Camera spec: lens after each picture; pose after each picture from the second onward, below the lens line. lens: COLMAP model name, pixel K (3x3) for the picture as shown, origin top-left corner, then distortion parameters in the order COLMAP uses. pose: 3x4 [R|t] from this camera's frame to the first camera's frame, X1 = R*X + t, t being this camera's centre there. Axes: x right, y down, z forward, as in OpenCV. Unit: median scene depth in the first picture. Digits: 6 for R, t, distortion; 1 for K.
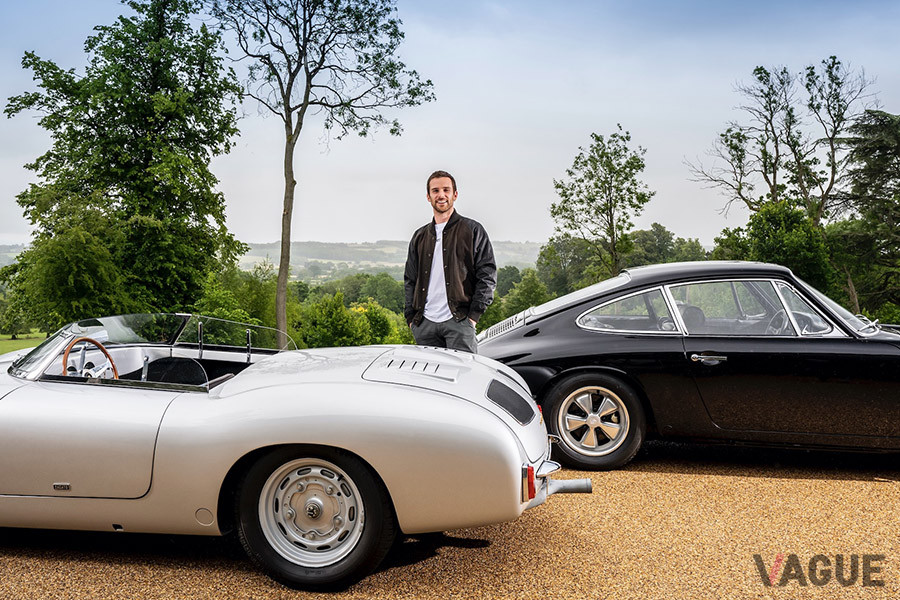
lens RADIAL K [[620.9, 0, 500.4], [0, 620.9, 301.3], [0, 0, 1]] dist [-0.000201, 0.005641]
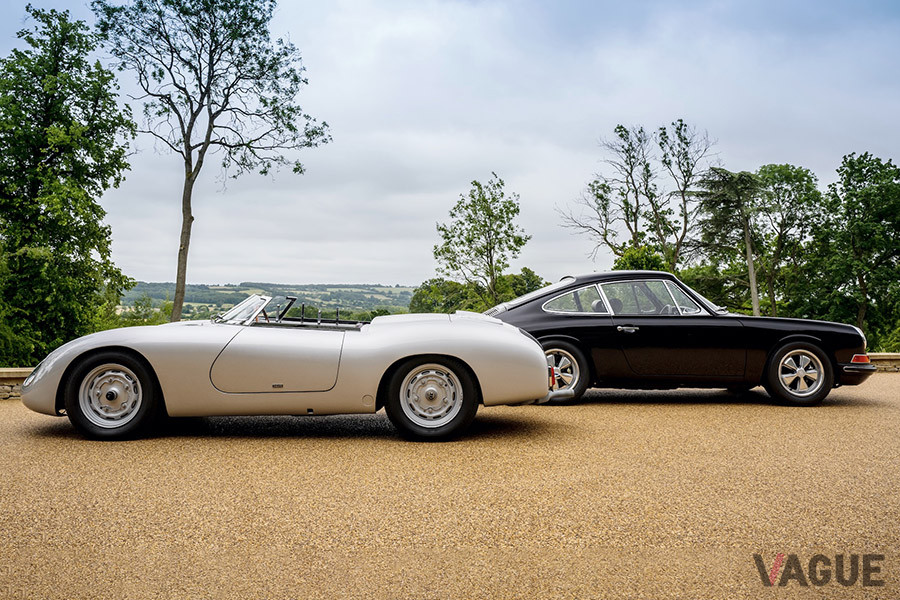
lens RADIAL K [[700.2, 0, 450.0], [0, 700.2, 300.0], [0, 0, 1]] dist [-0.000079, -0.001245]
pose [[0.985896, 0.004731, 0.167294, -0.101147], [0.010104, 0.996095, -0.087712, 0.042761], [-0.167056, 0.088166, 0.981998, -0.166655]]
